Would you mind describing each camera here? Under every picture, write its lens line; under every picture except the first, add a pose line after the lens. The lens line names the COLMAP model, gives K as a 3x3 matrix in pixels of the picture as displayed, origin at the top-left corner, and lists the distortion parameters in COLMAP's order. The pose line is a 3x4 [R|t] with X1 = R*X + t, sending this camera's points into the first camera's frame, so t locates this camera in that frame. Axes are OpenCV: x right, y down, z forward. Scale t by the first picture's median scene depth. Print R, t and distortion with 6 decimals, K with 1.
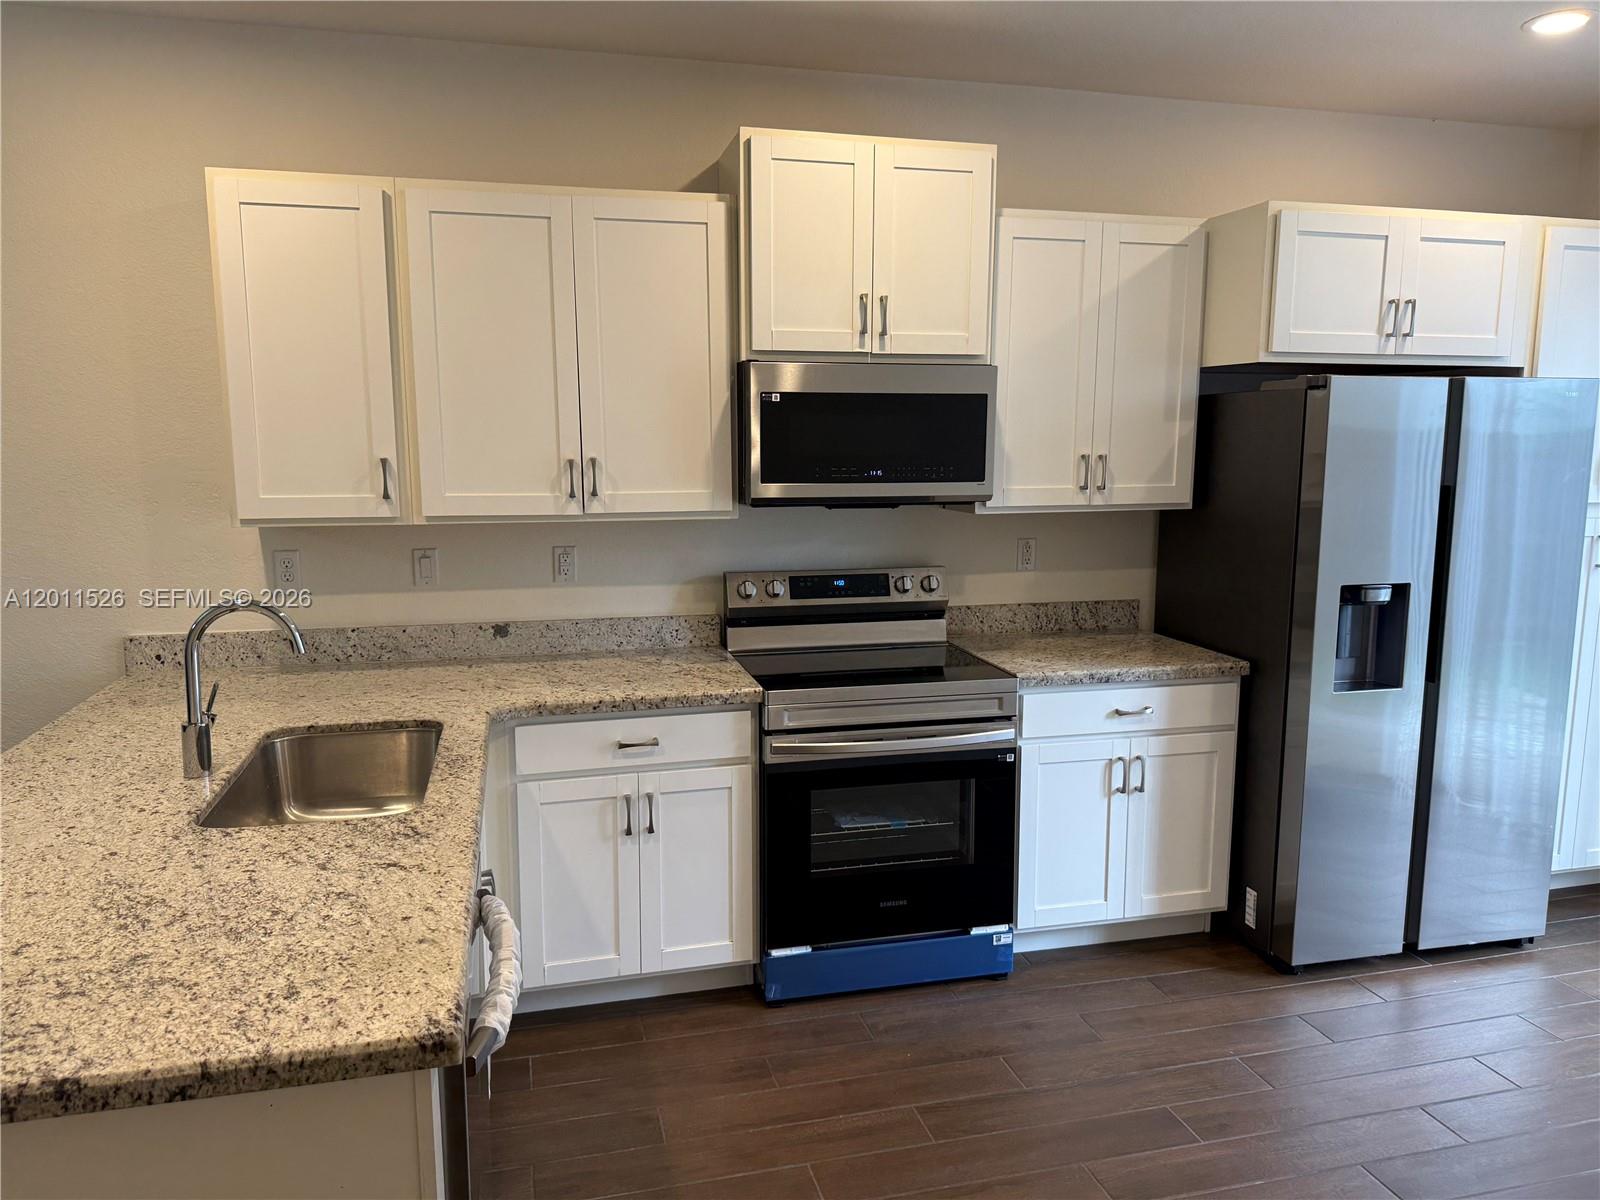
lens RADIAL K [[1121.6, 0, 797.1], [0, 1121.6, 590.0], [0, 0, 1]] dist [0.004383, -0.008908]
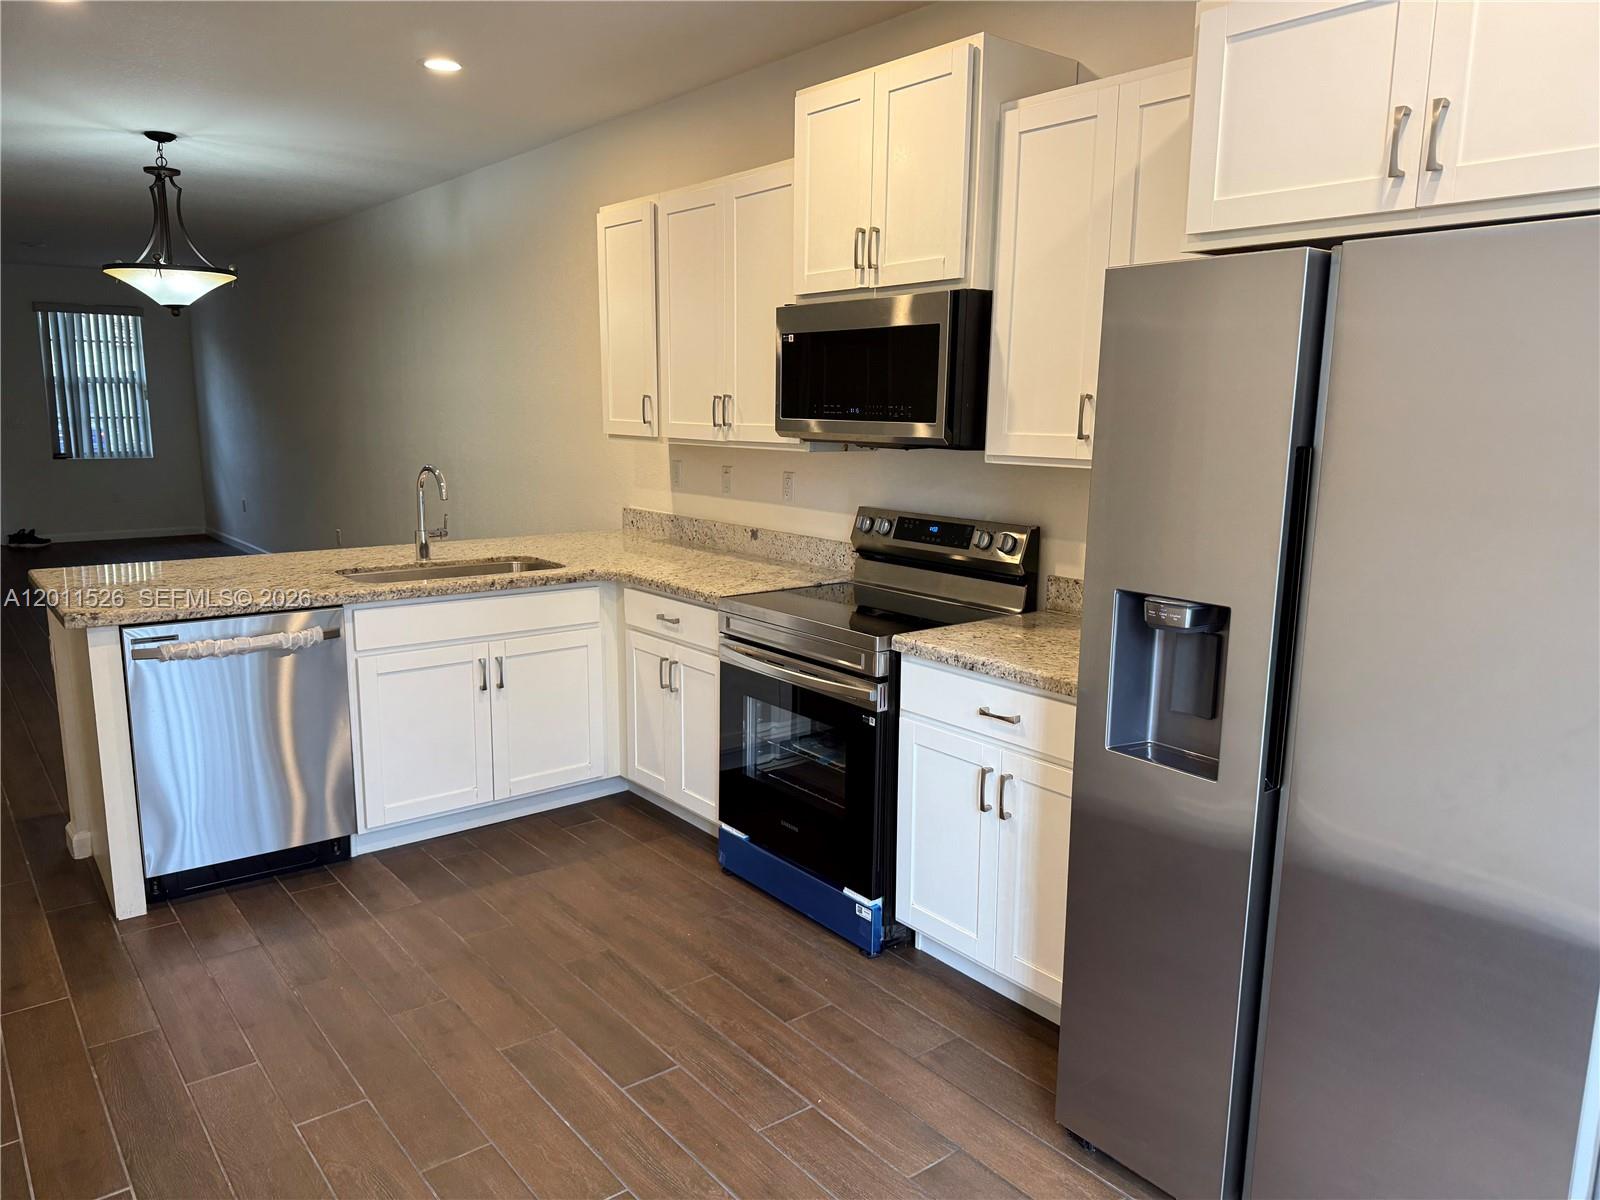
lens RADIAL K [[1120.6, 0, 800.0], [0, 1120.6, 600.0], [0, 0, 1]] dist [0.100471, -0.299361]
pose [[0.415911, 0.162283, -0.894809, 0.980346], [-0.134375, 0.984115, 0.116022, -0.048735], [0.899423, 0.071985, 0.431111, 0.537797]]
